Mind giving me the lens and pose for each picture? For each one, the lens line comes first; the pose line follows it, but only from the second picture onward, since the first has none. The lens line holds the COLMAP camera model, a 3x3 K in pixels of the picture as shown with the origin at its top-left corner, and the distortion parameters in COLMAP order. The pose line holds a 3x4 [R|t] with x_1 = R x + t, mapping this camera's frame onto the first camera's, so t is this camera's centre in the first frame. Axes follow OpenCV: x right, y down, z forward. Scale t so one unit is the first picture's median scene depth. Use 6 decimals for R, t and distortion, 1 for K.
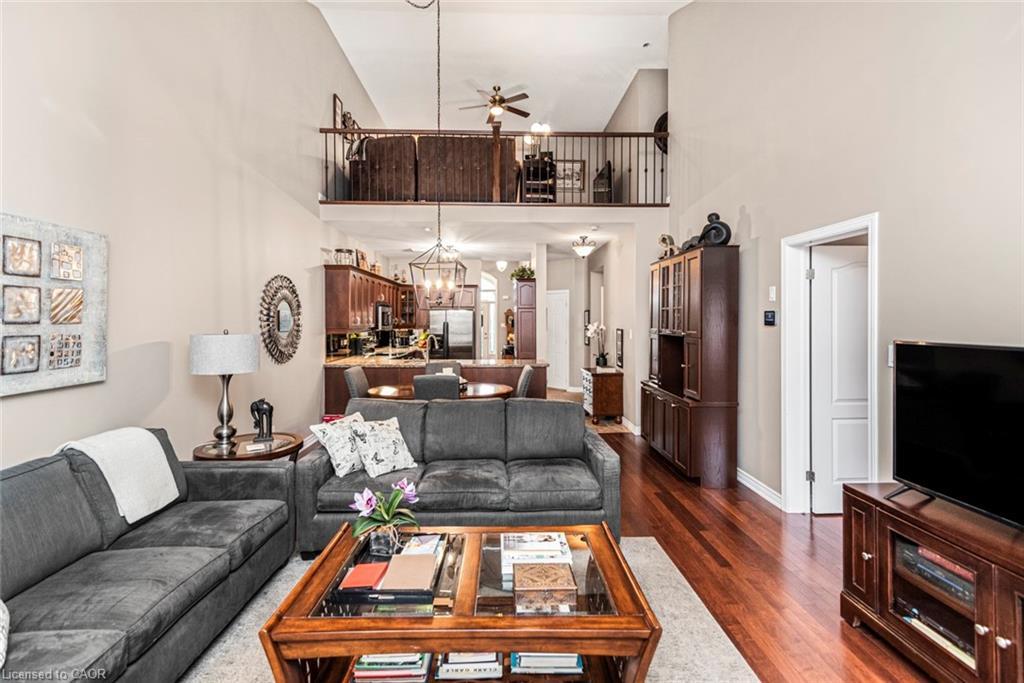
lens RADIAL K [[464.7, 0, 504.2], [0, 464.7, 320.0], [0, 0, 1]] dist [0.009117, 0.000406]
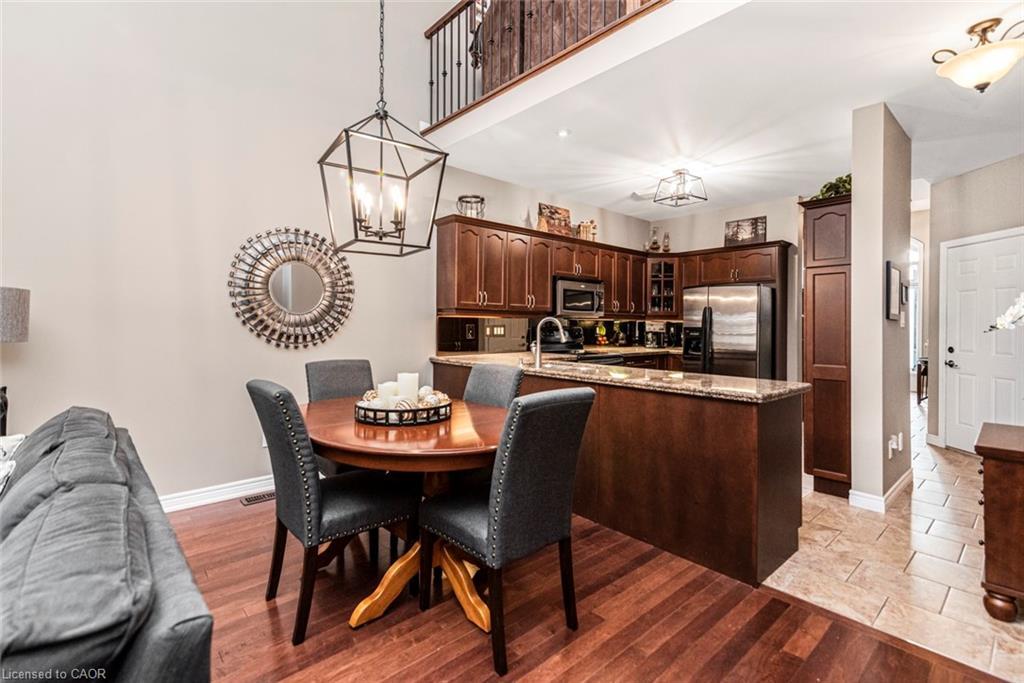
lens RADIAL K [[468.9, 0, 508.9], [0, 468.9, 324.0], [0, 0, 1]] dist [0.012081, 0.000265]
pose [[0.656371, 0.006502, -0.754410, 0.416548], [-0.009707, 0.999953, 0.000173, 0.071493], [0.754376, 0.007209, 0.656403, 1.048181]]
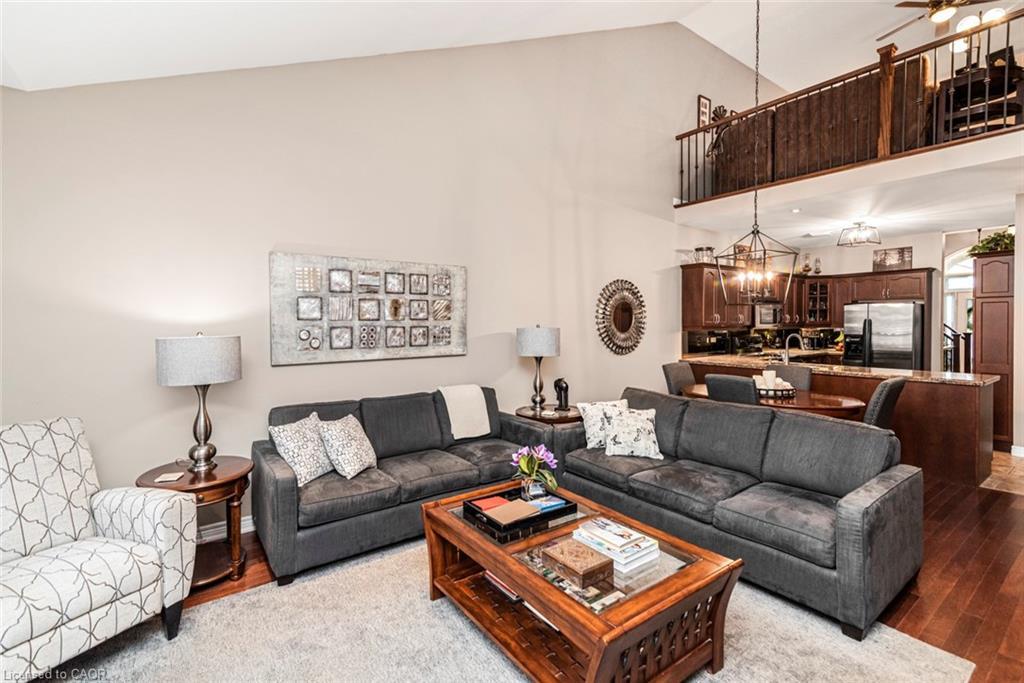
lens RADIAL K [[459.2, 0, 509.4], [0, 459.2, 332.1], [0, 0, 1]] dist [0.003038, 0.000793]
pose [[0.575529, 0.015088, -0.817642, 0.415811], [0.006140, 0.999722, 0.022770, 0.010587], [0.817758, -0.018125, 0.575277, 0.143048]]
